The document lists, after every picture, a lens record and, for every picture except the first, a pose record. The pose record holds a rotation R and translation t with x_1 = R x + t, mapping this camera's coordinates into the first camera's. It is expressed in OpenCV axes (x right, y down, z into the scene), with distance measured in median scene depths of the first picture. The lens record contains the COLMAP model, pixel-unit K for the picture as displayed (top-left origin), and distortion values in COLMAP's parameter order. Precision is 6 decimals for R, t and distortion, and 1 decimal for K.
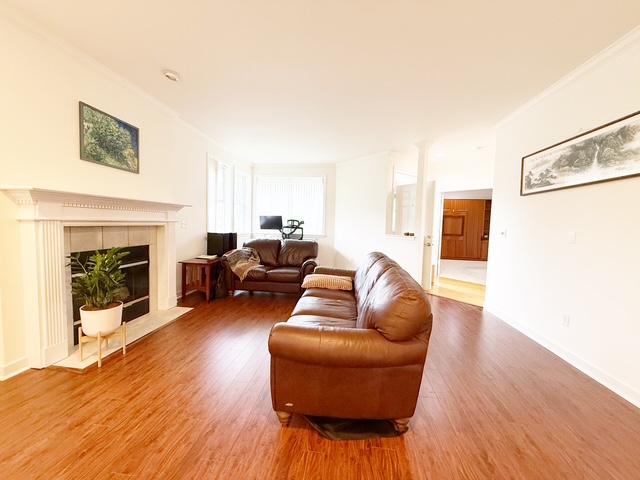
lens RADIAL K [[256.6, 0, 324.7], [0, 256.6, 240.3], [0, 0, 1]] dist [0.003993, 0.000098]
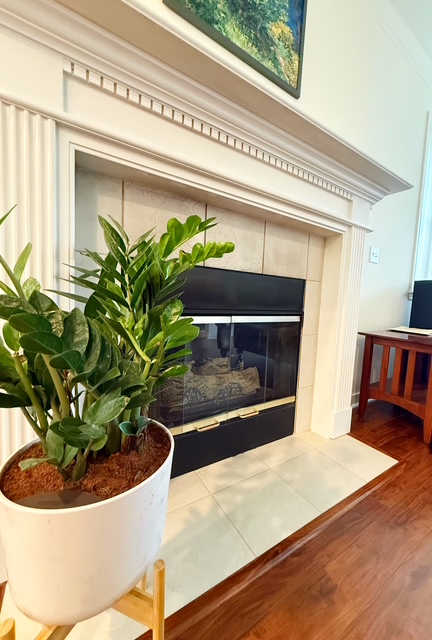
lens RADIAL K [[255.5, 0, 221.0], [0, 255.5, 322.4], [0, 0, 1]] dist [-0.001156, -0.000104]
pose [[0.605719, 0.064198, -0.793085, -0.457668], [-0.076674, 0.996811, 0.022129, 0.096434], [0.791976, 0.047405, 0.608709, 0.679664]]
